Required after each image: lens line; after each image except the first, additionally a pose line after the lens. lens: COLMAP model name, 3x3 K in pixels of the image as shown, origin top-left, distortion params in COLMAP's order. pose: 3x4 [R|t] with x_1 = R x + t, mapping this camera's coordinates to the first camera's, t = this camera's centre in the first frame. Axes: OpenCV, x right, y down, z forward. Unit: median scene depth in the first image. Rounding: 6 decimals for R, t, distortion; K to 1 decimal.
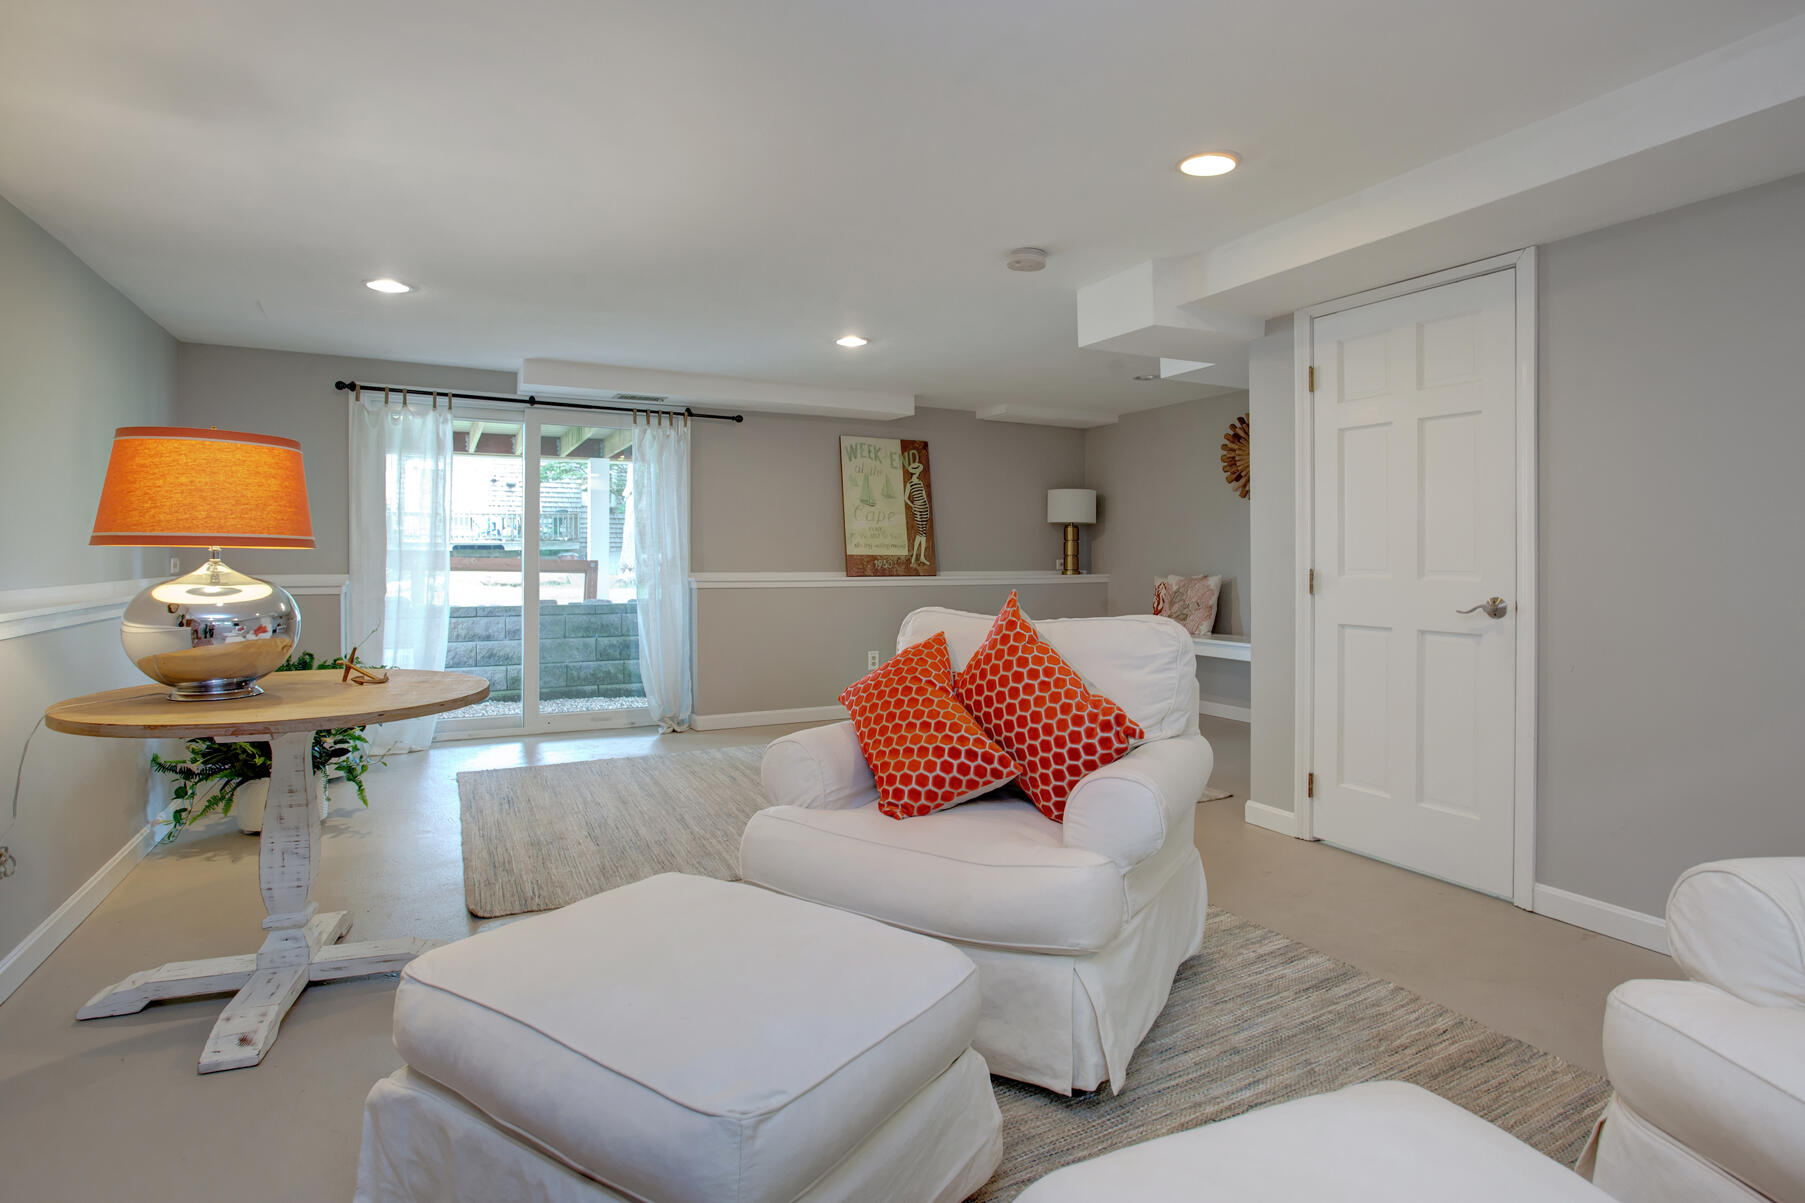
lens RADIAL K [[935.2, 0, 903.5], [0, 935.2, 576.7], [0, 0, 1]] dist [-0.026874, 0.001355]
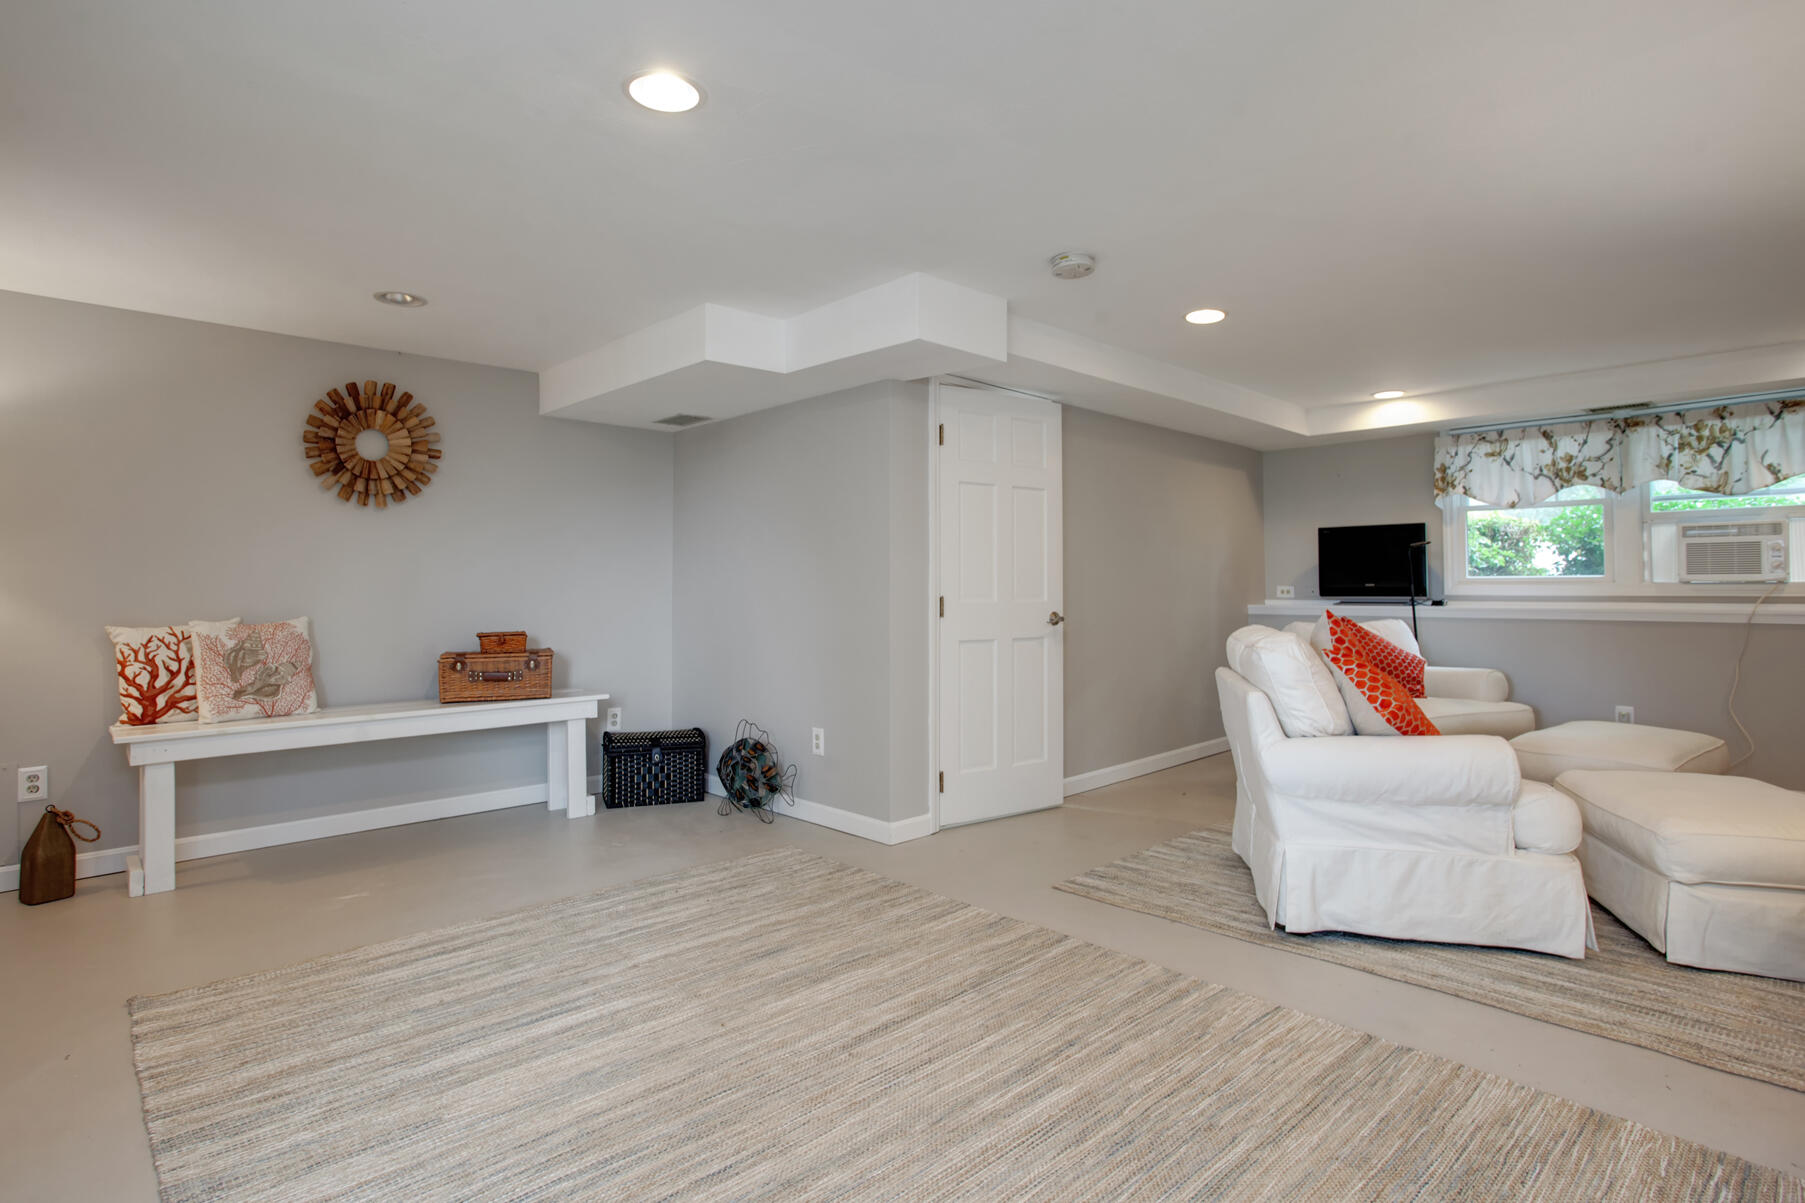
lens RADIAL K [[935.2, 0, 903.5], [0, 935.2, 576.7], [0, 0, 1]] dist [-0.026874, 0.001355]
pose [[-0.277055, 0.018661, 0.960673, -0.367579], [0.024542, 0.999623, -0.012340, -0.010785], [-0.960541, 0.020158, -0.277409, 0.740603]]
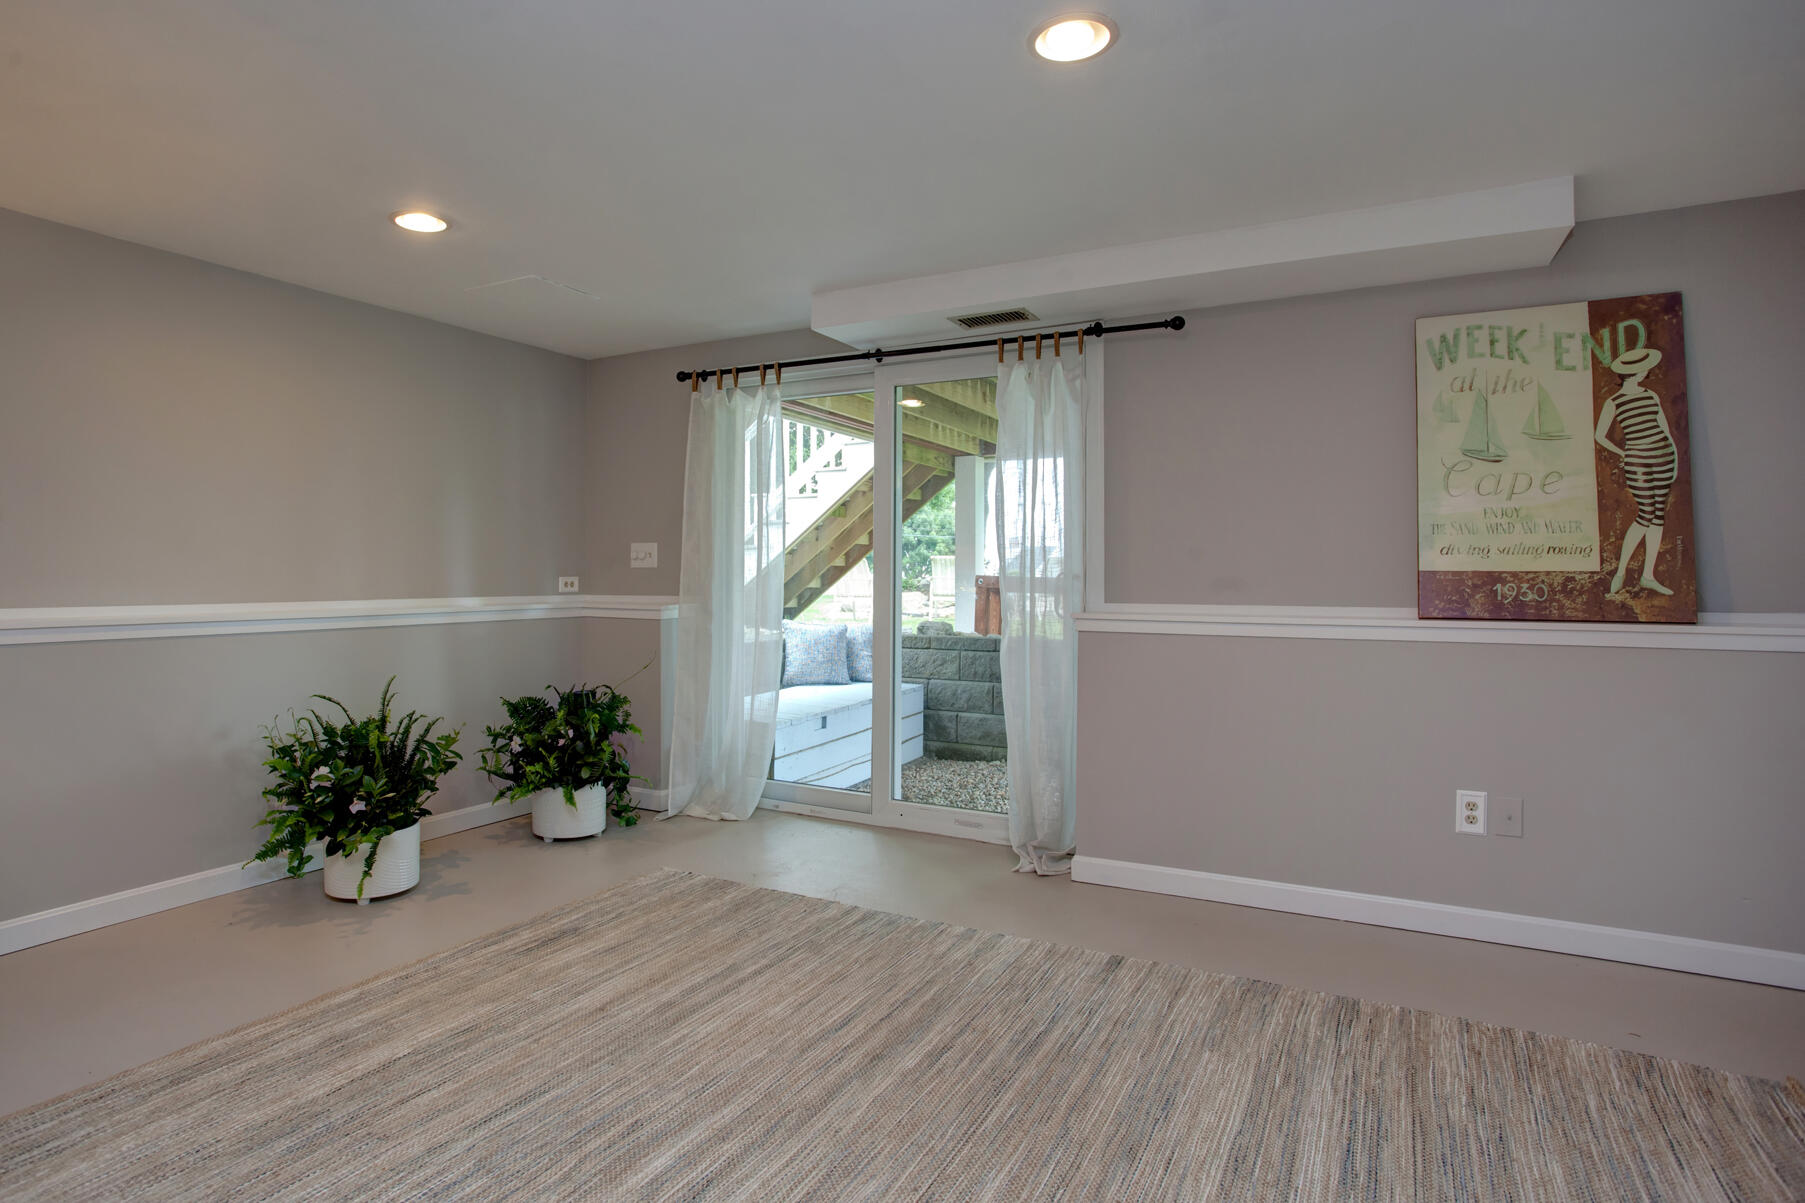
lens RADIAL K [[935.2, 0, 903.5], [0, 935.2, 576.7], [0, 0, 1]] dist [-0.026874, 0.001355]
pose [[0.567311, 0.000518, -0.823503, 0.169211], [-0.020331, 0.999704, -0.013377, -0.009140], [0.823253, 0.024332, 0.567154, 0.519375]]
